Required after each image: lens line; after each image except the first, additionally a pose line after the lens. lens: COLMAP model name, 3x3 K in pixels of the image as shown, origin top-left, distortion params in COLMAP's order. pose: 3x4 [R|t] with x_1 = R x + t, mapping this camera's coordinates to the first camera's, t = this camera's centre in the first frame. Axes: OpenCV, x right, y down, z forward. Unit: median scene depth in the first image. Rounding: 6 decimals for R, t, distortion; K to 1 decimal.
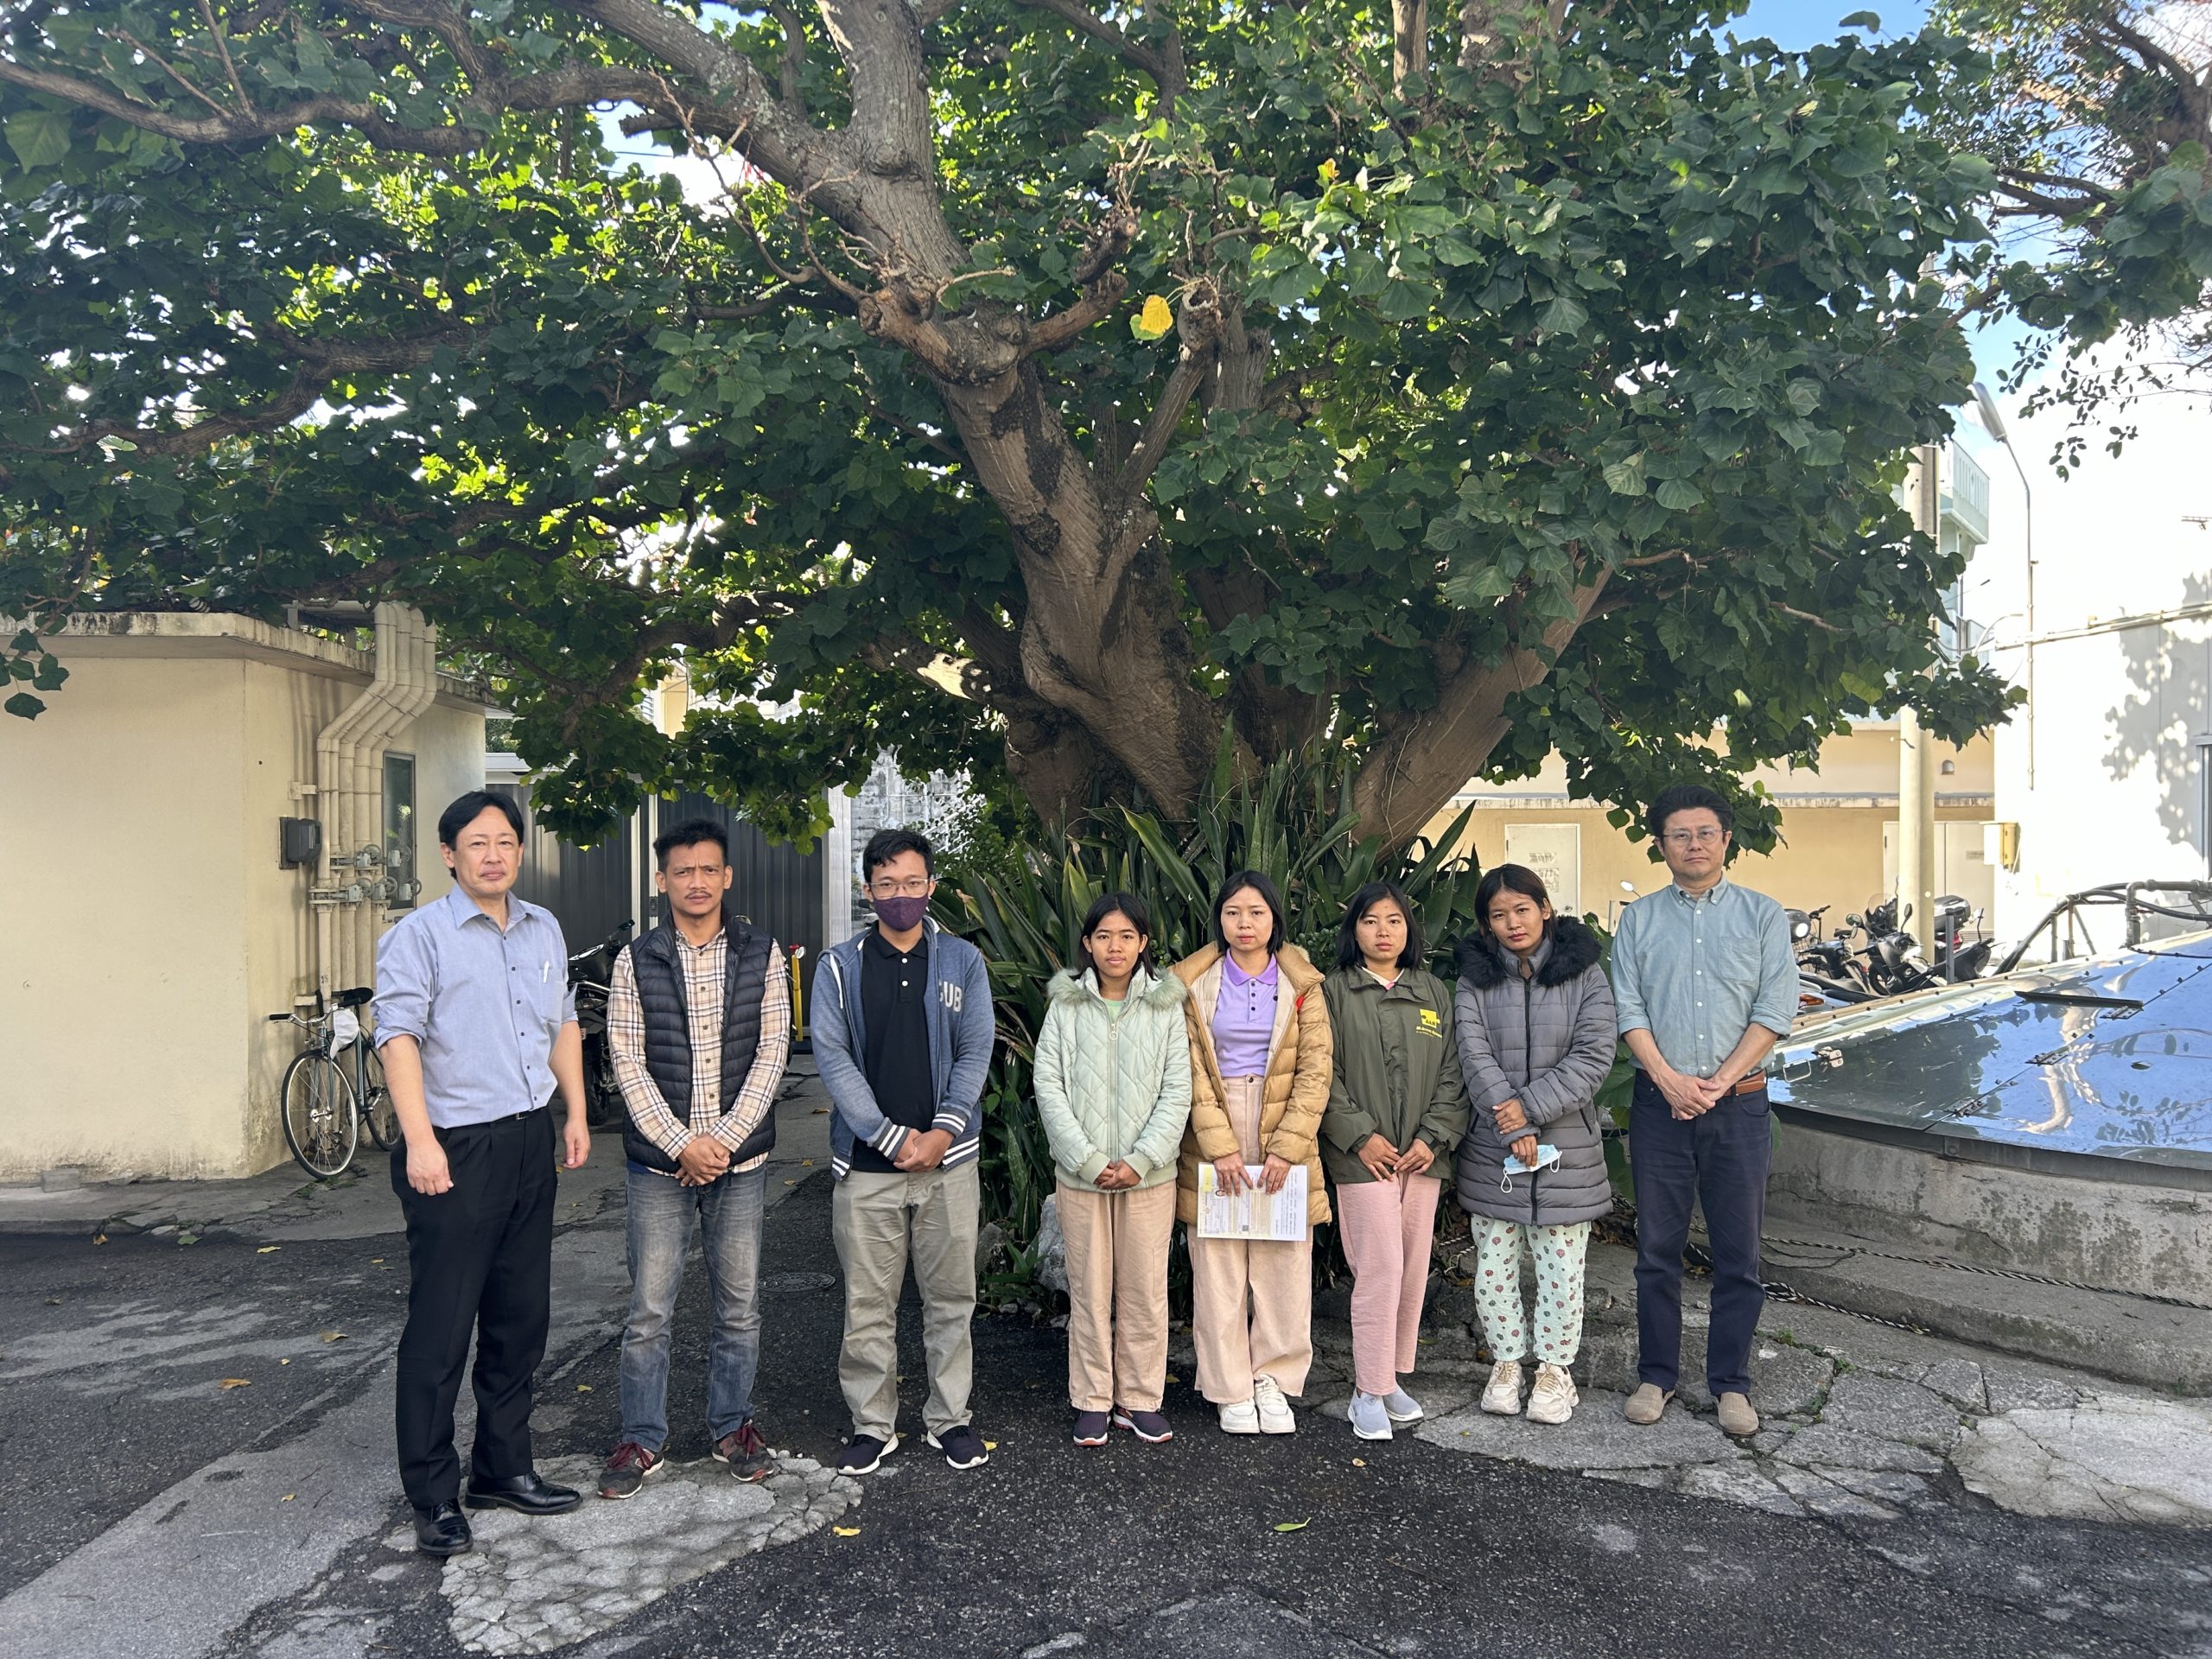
lens RADIAL K [[1647.4, 0, 1105.5], [0, 1647.4, 819.4], [0, 0, 1]] dist [0.020599, -0.031358]
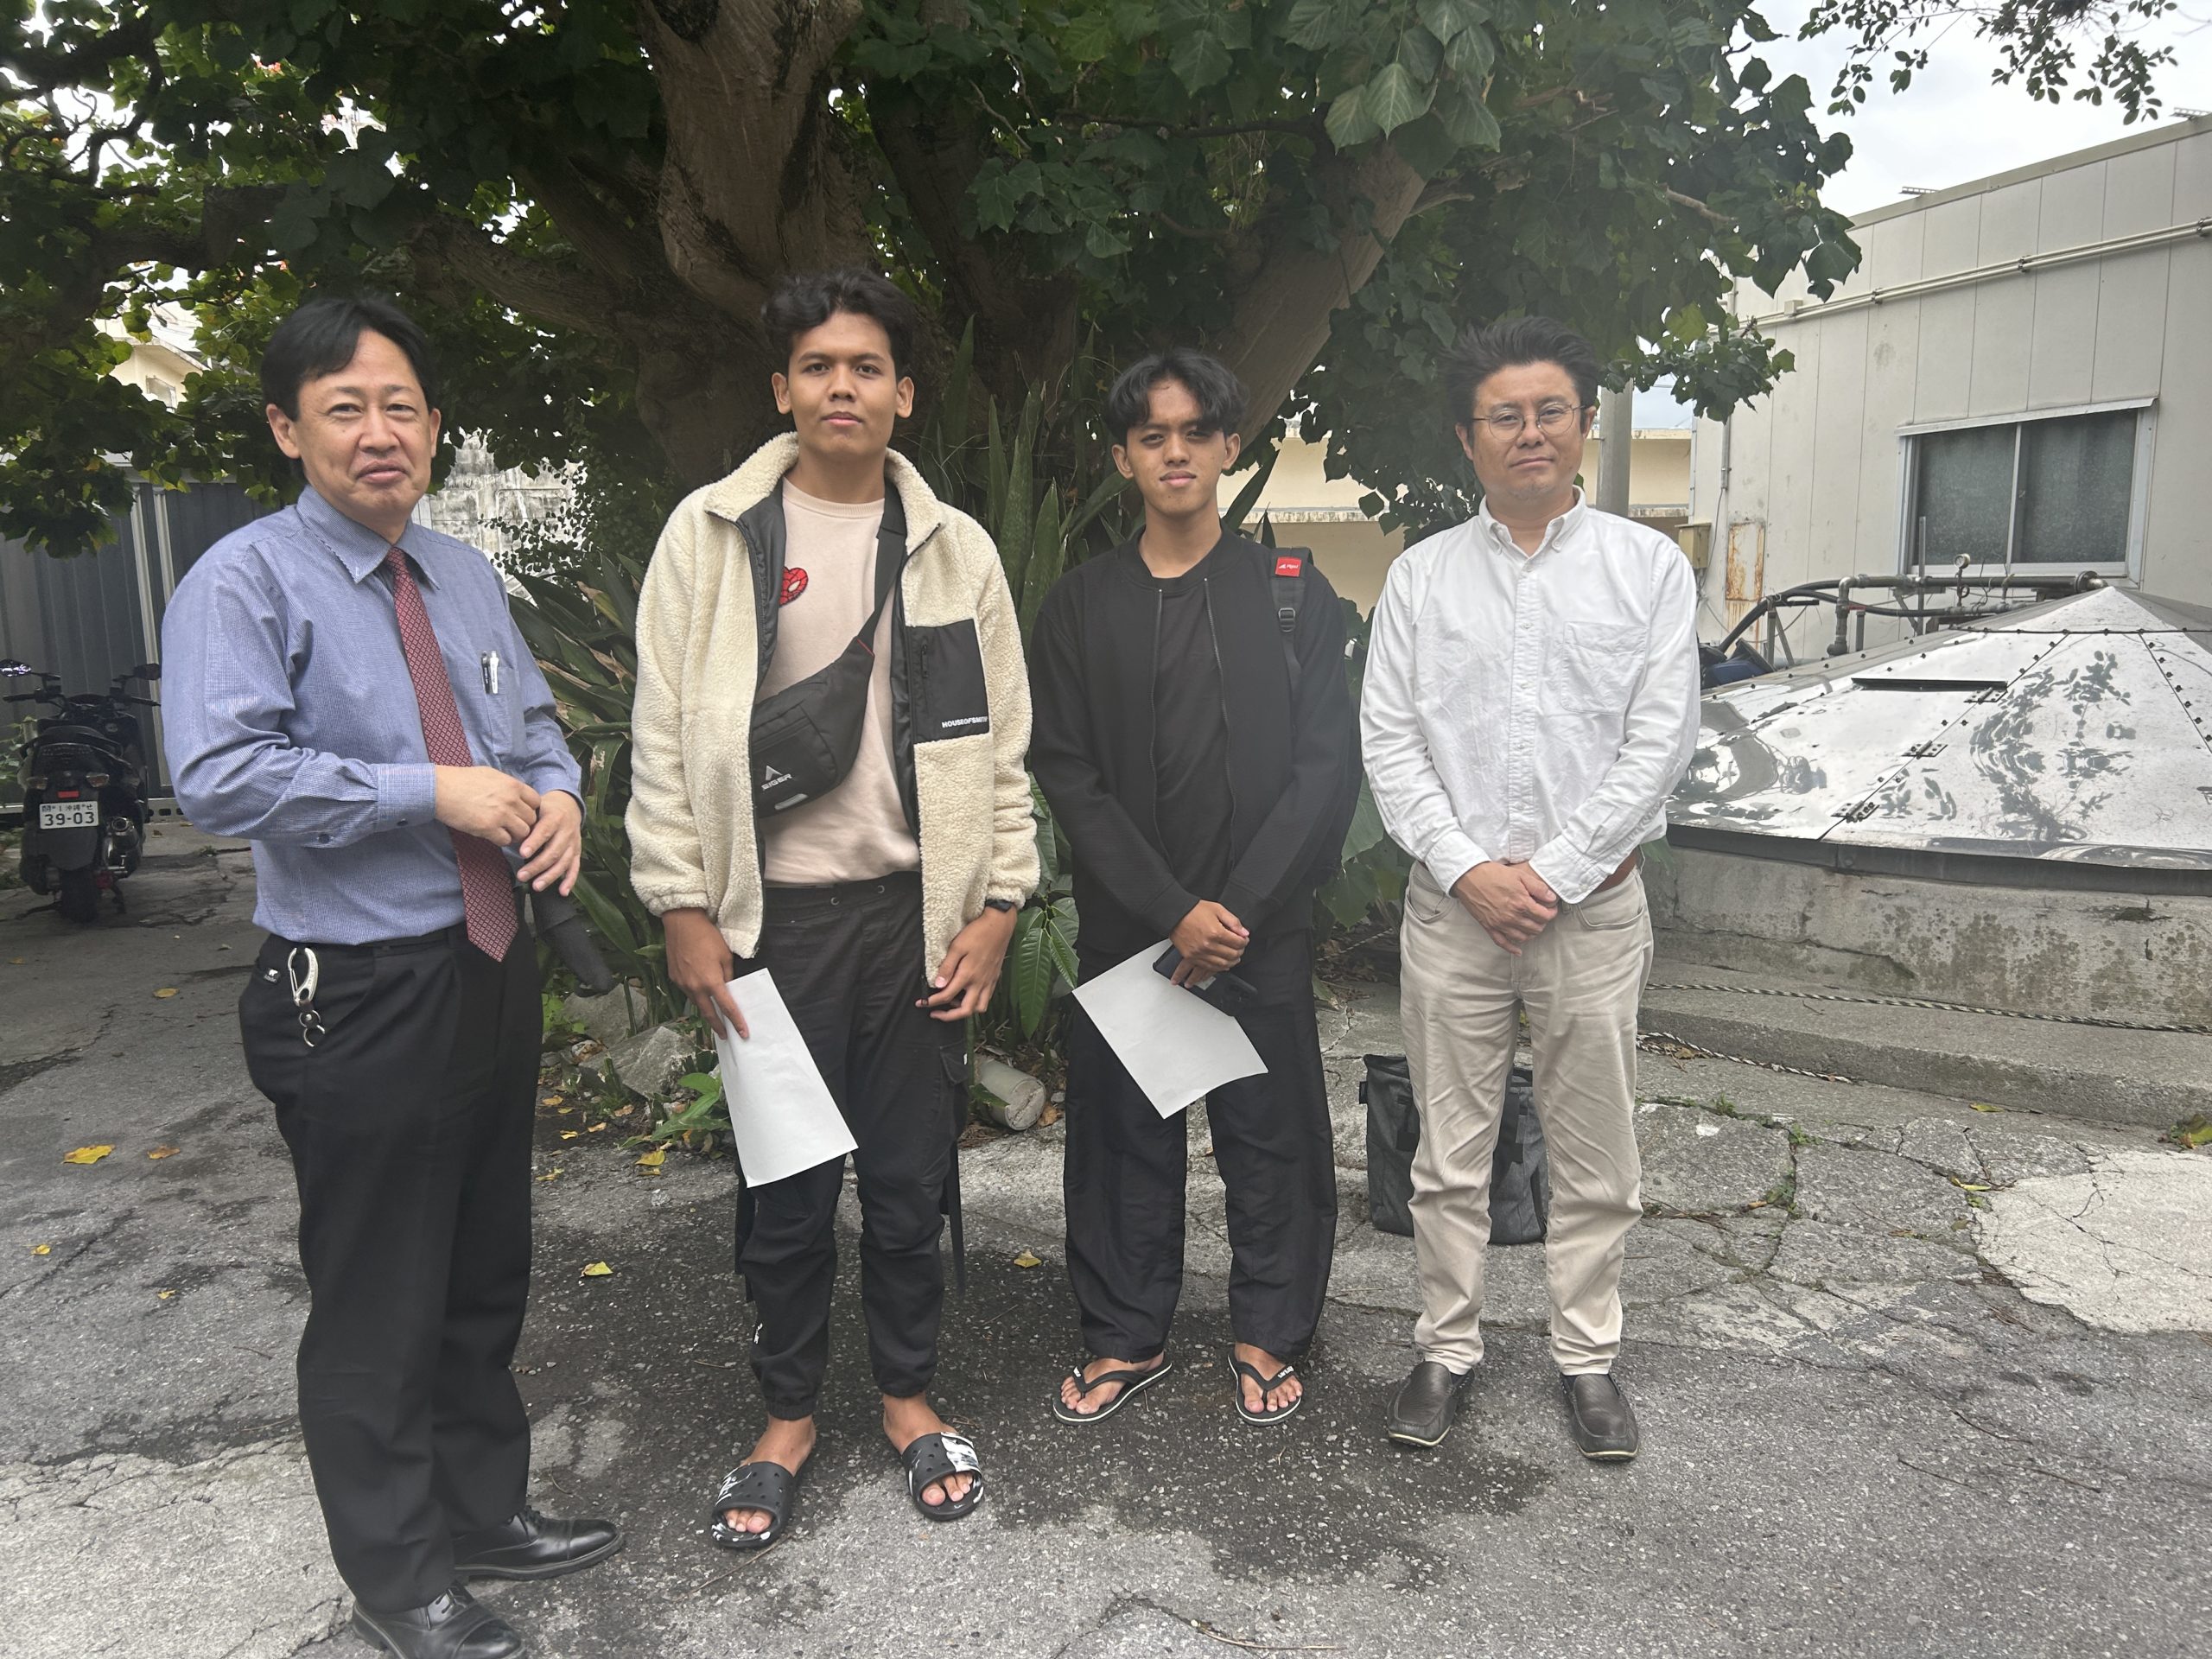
lens RADIAL K [[1647.4, 0, 1105.5], [0, 1647.4, 819.4], [0, 0, 1]] dist [0.020599, -0.031358]
pose [[0.975079, -0.045434, 0.217158, -0.035571], [0.012065, 0.988217, 0.152582, 0.049378], [-0.221531, -0.146160, 0.964138, 0.293831]]
